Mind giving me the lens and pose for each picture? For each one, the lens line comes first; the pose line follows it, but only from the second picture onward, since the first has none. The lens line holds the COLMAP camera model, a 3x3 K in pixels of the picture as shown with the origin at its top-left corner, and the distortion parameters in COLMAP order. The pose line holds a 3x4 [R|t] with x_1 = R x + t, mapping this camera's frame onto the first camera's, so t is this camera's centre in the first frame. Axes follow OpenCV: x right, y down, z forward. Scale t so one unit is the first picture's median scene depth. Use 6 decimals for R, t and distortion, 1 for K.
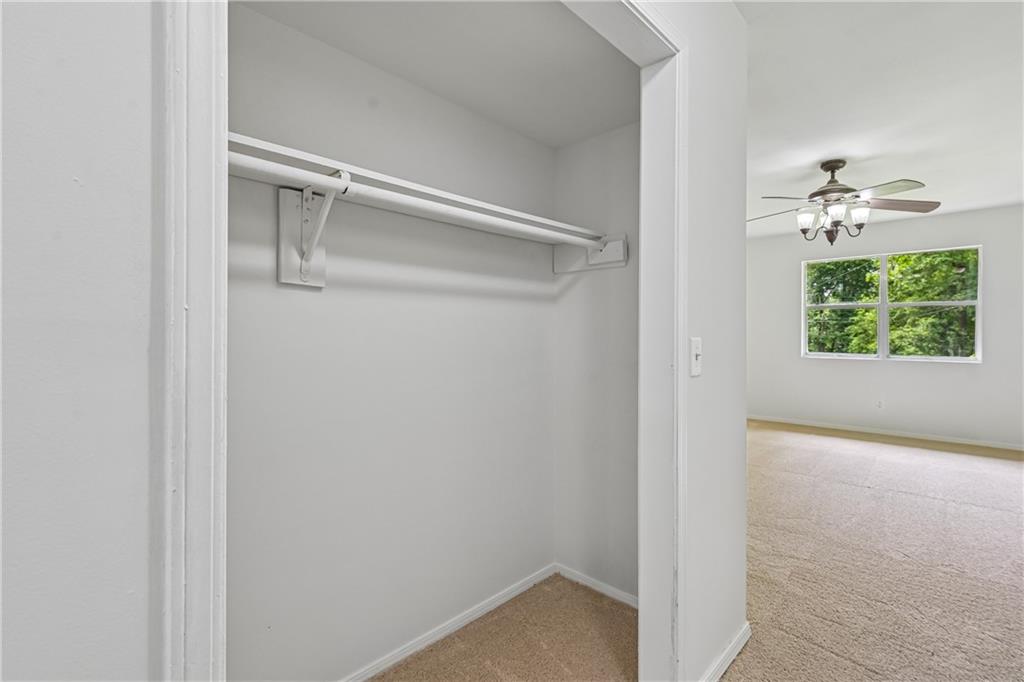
lens RADIAL K [[472.5, 0, 503.9], [0, 472.5, 332.6], [0, 0, 1]] dist [-0.002279, -0.004710]
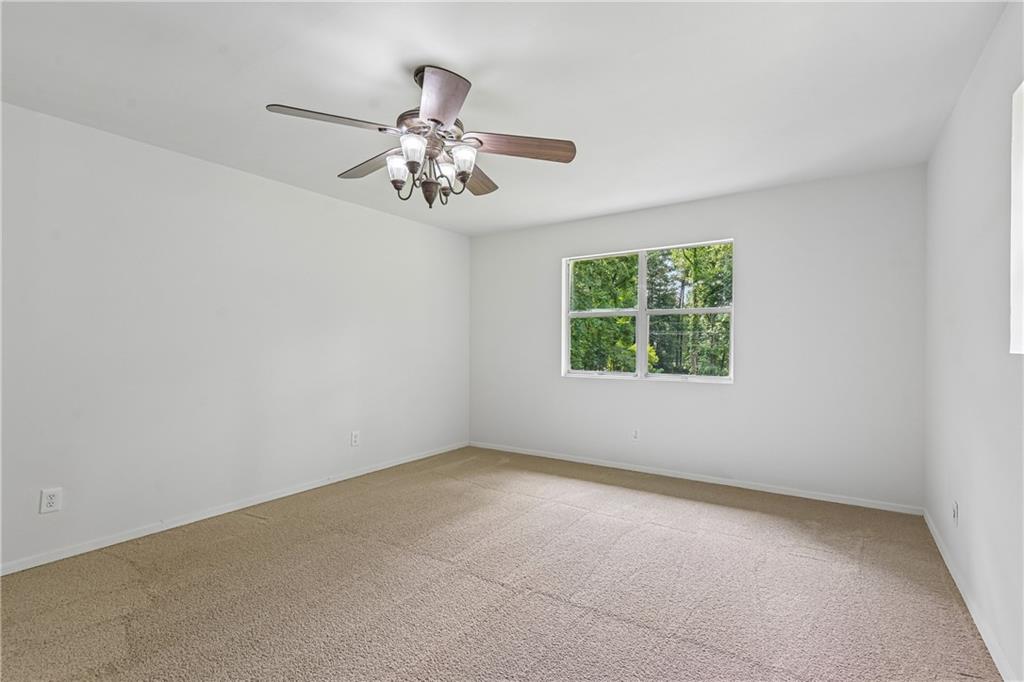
lens RADIAL K [[472.5, 0, 515.4], [0, 472.5, 340.8], [0, 0, 1]] dist [-0.002279, -0.004710]
pose [[0.984630, -0.001851, 0.174641, 0.448546], [0.003663, 0.999943, -0.010051, -0.001123], [-0.174612, 0.010536, 0.984581, 0.235508]]
